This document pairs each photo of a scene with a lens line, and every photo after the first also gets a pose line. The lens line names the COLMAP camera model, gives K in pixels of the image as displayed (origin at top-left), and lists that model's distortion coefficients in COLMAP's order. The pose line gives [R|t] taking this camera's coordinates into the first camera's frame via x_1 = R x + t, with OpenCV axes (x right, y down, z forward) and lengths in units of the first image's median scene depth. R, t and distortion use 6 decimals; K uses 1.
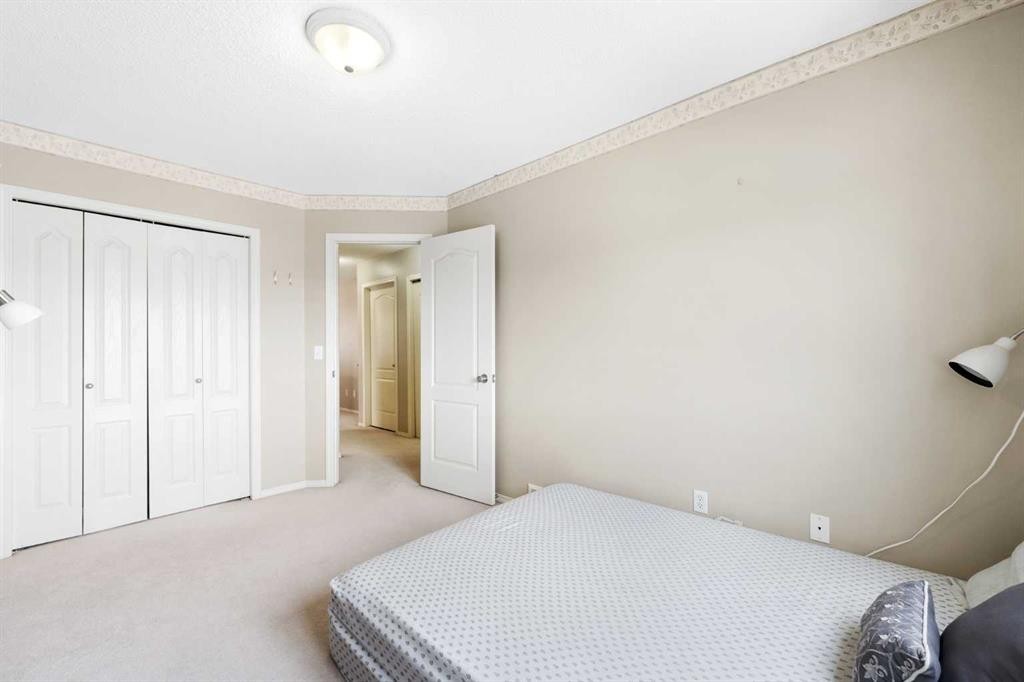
lens RADIAL K [[412.5, 0, 511.3], [0, 412.5, 344.2], [0, 0, 1]] dist [0.000766, 0.000130]
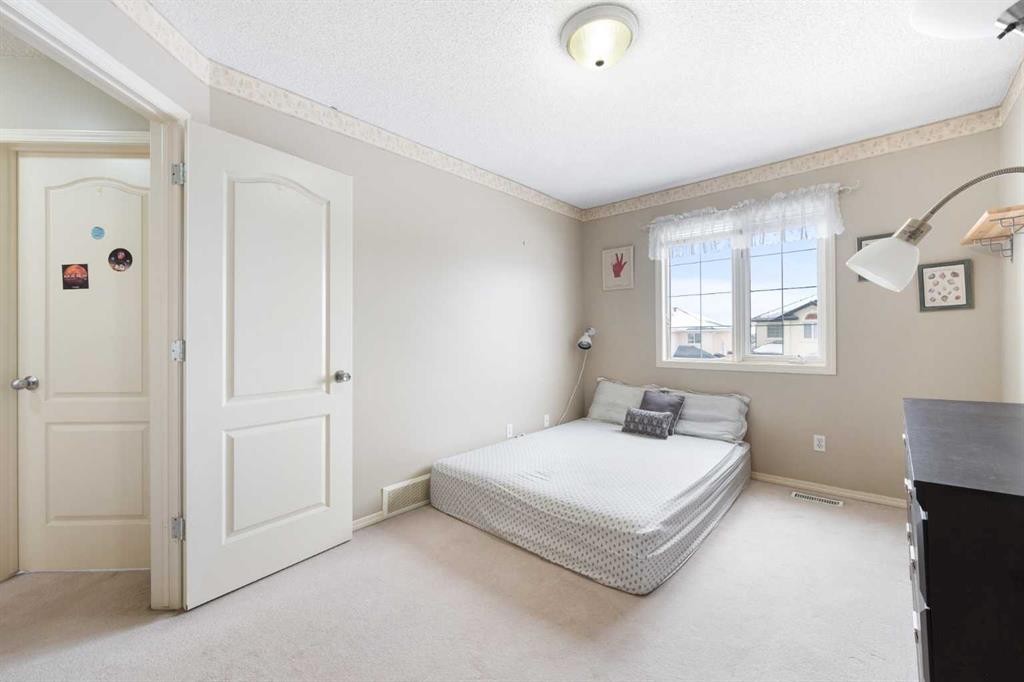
lens RADIAL K [[412.5, 0, 511.3], [0, 412.5, 344.2], [0, 0, 1]] dist [0.000766, 0.000130]
pose [[0.002745, 0.004330, 0.999987, -0.795763], [0.014453, 0.999886, -0.004370, 0.034294], [-0.999892, 0.014464, 0.002682, 0.678671]]
